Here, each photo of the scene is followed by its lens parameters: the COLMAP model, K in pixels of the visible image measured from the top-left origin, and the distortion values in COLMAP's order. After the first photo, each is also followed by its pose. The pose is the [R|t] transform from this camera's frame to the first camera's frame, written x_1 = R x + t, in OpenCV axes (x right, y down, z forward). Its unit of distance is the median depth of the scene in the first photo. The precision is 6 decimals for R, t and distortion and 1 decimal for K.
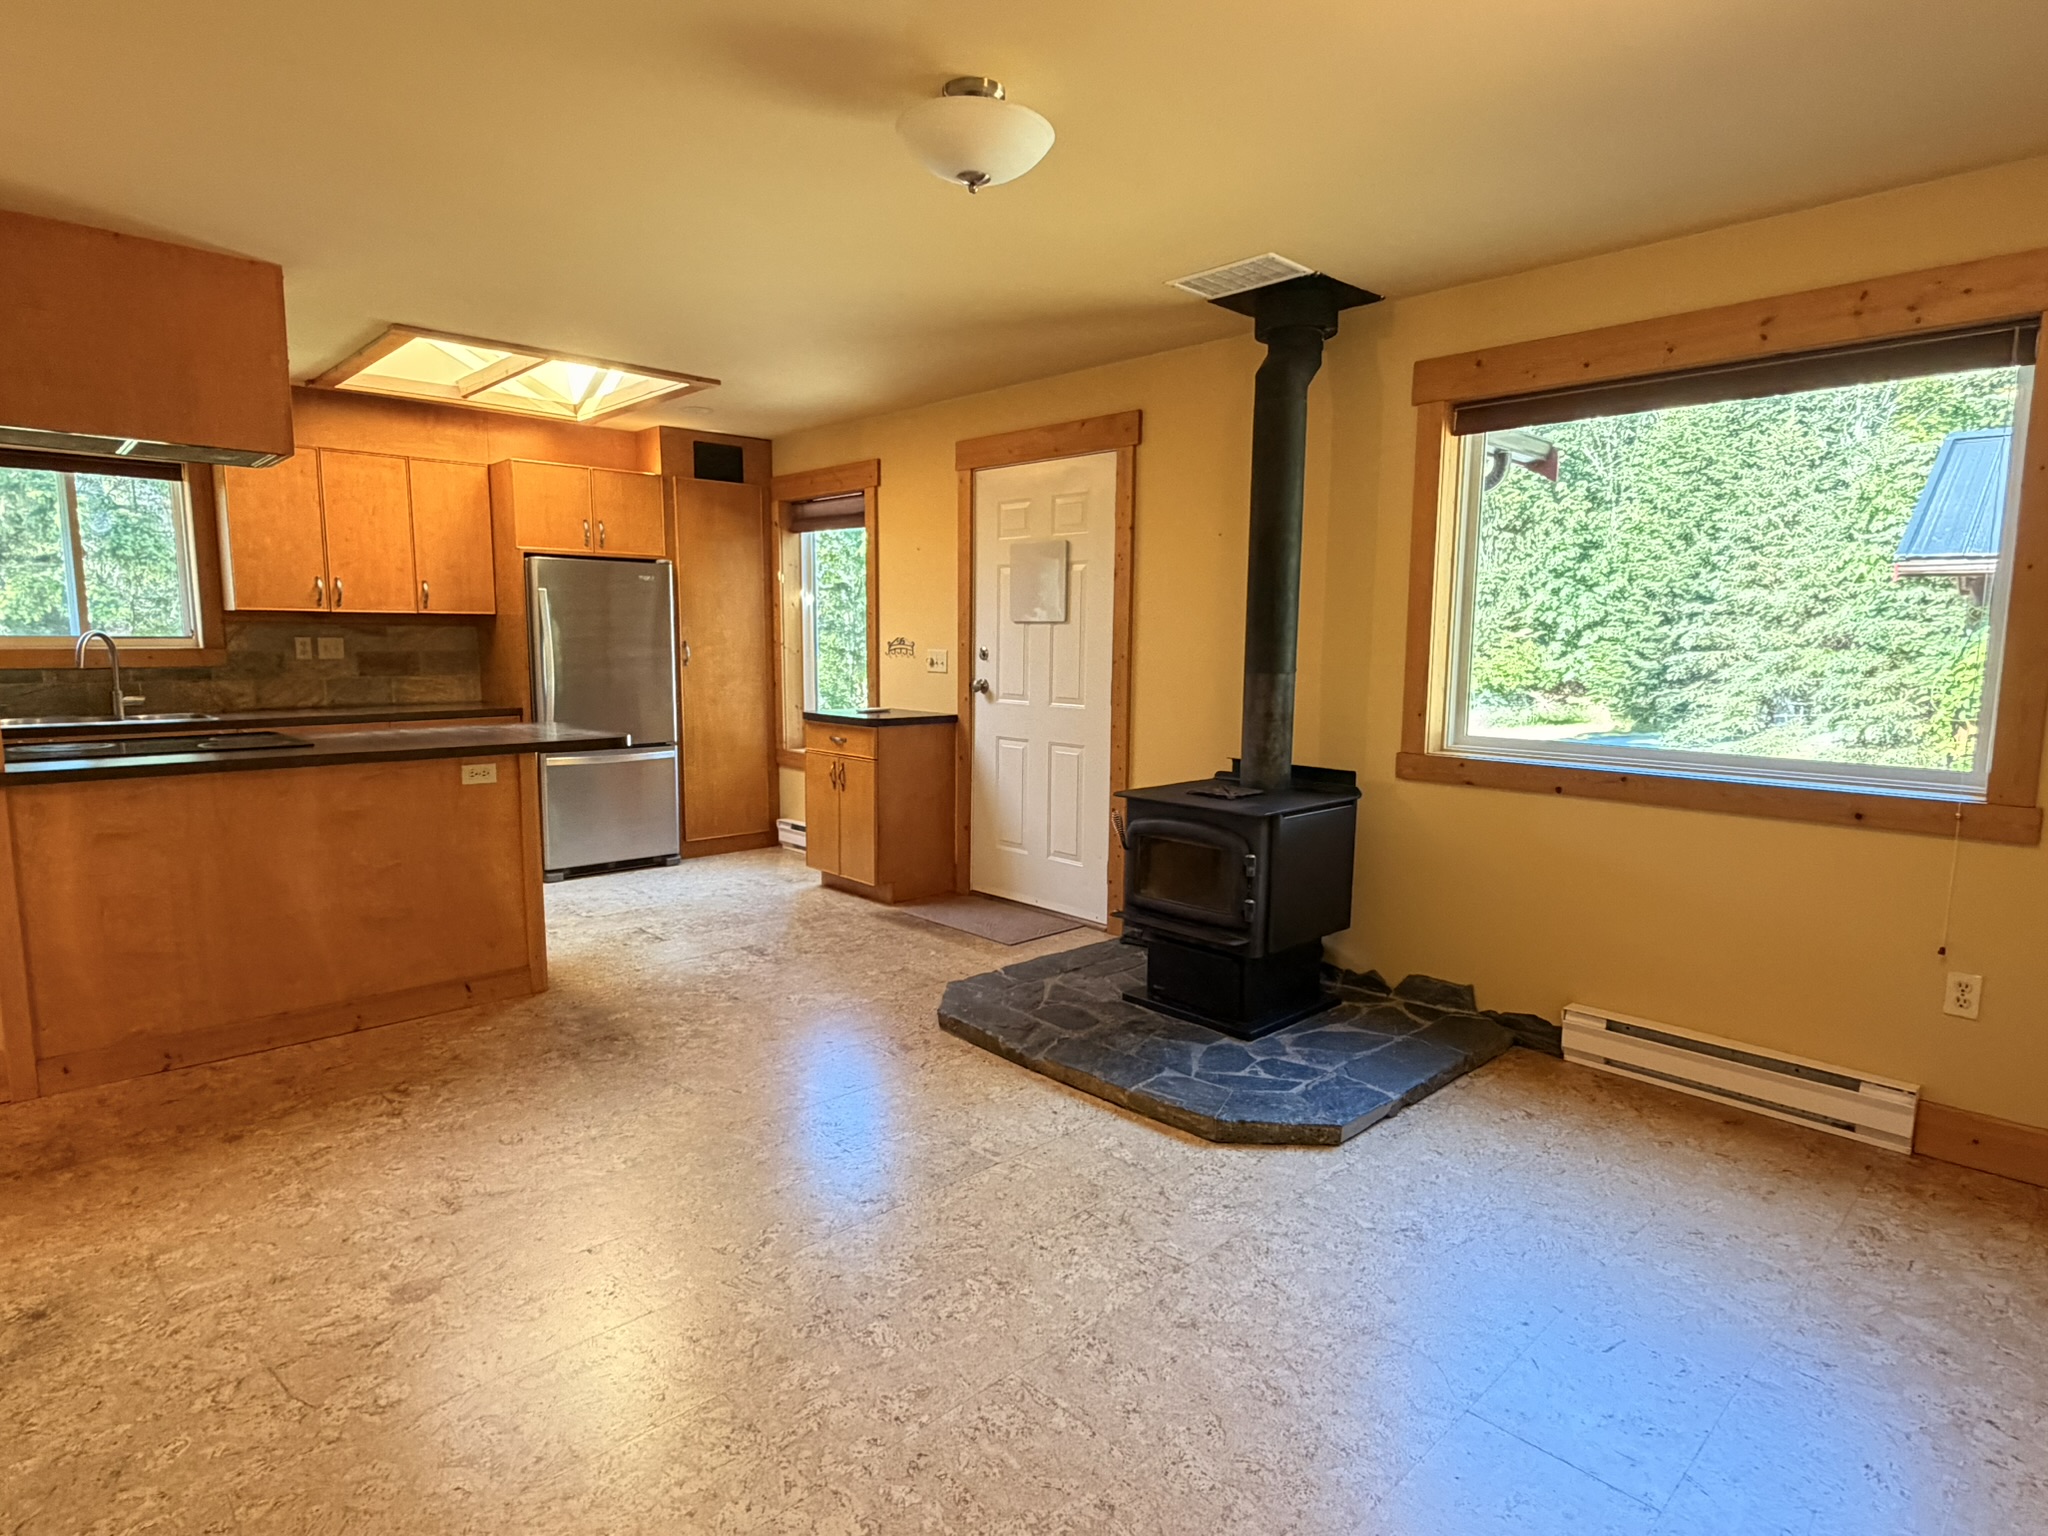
lens RADIAL K [[1109.6, 0, 1025.7], [0, 1109.6, 768.0], [0, 0, 1]] dist [0.003888, -0.001352]
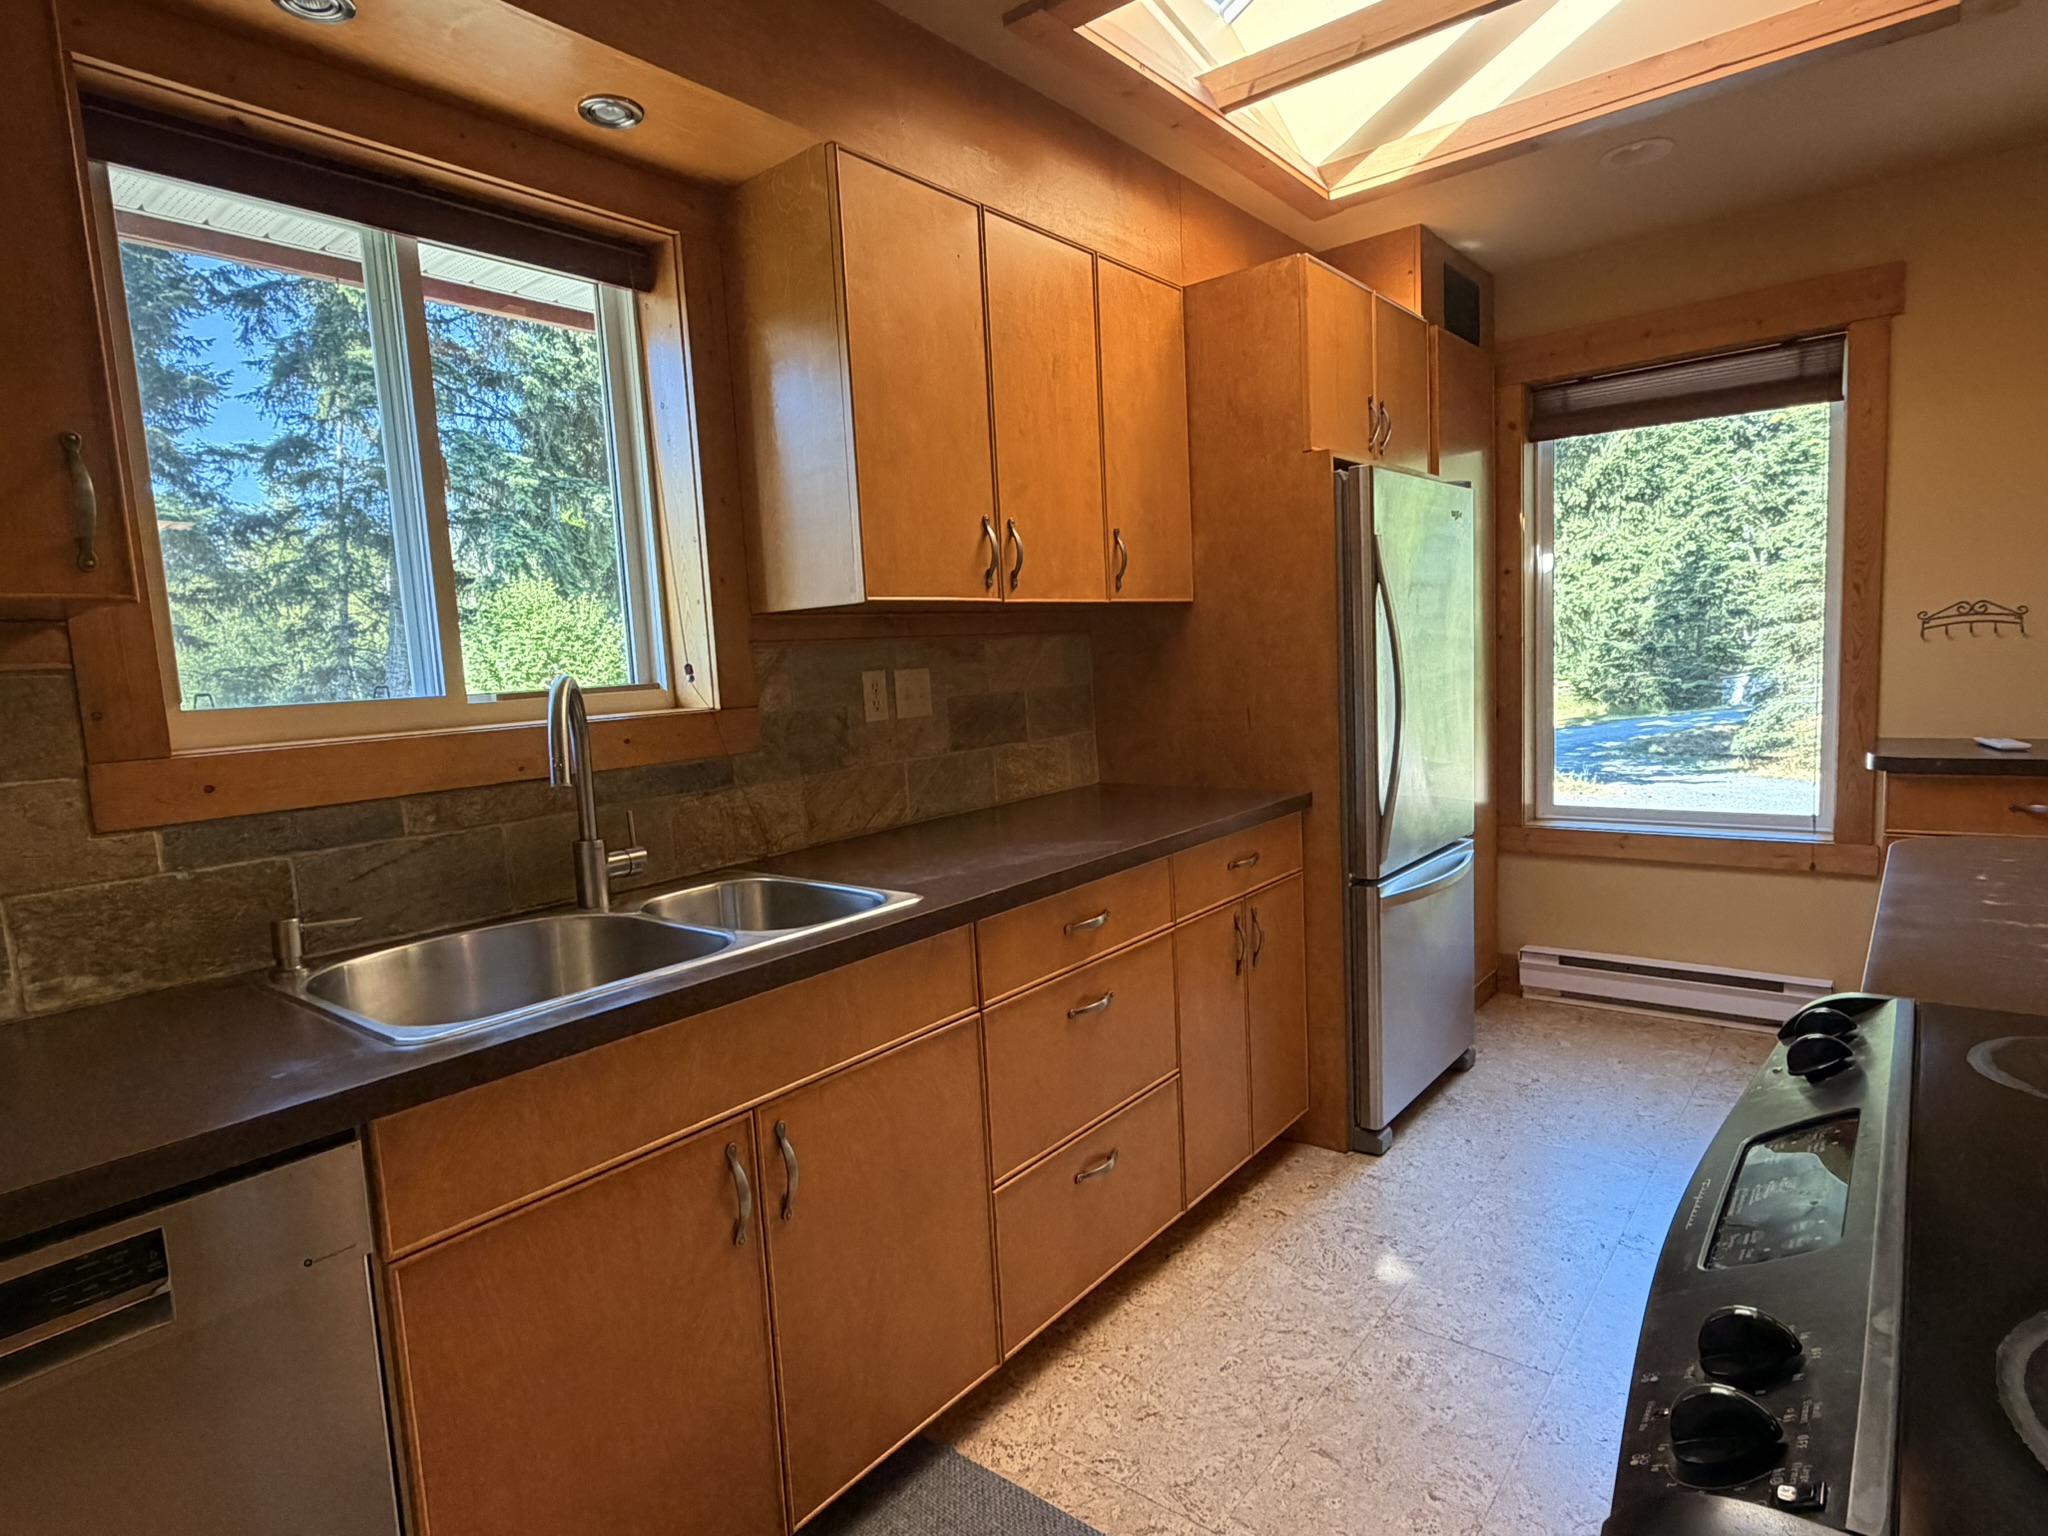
lens RADIAL K [[1109.6, 0, 1020.2], [0, 1109.6, 776.7], [0, 0, 1]] dist [0.003888, -0.001352]
pose [[0.989276, -0.076398, 0.124485, -0.651678], [0.078036, 0.996916, -0.008330, -0.068501], [-0.123465, 0.017955, 0.992186, 0.562812]]
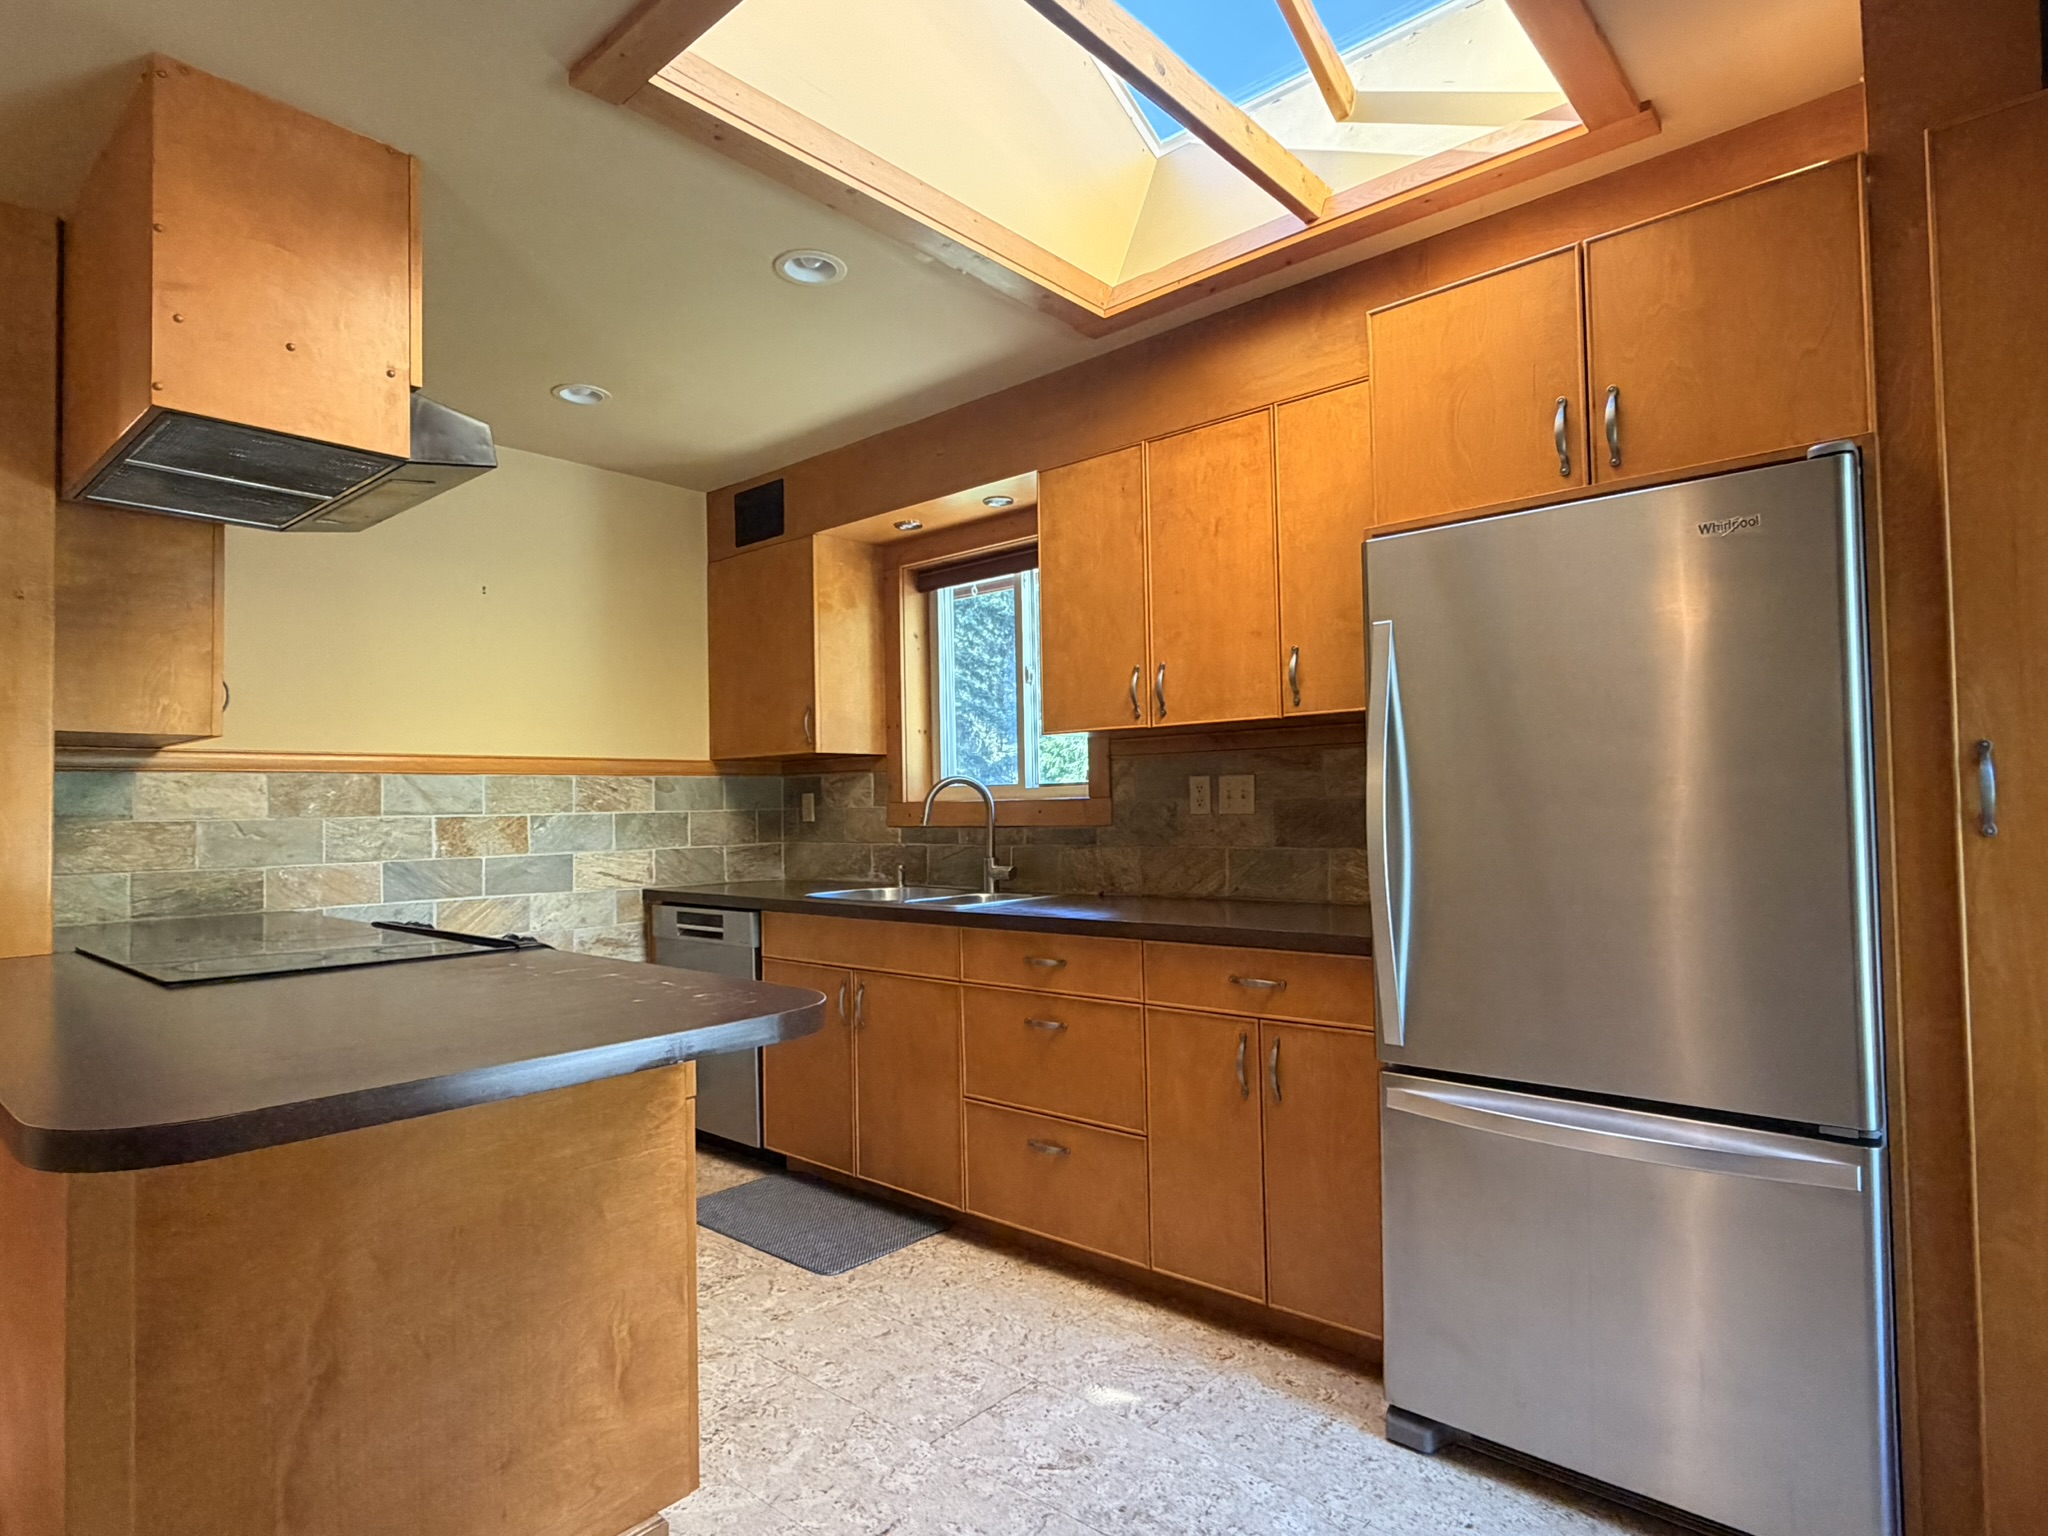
lens RADIAL K [[1109.6, 0, 1020.3], [0, 1109.6, 774.4], [0, 0, 1]] dist [0.003888, -0.001352]
pose [[0.090420, -0.039385, -0.995125, -0.083678], [-0.099894, 0.993820, -0.048410, -0.081472], [0.990881, 0.103784, 0.085927, 0.858279]]
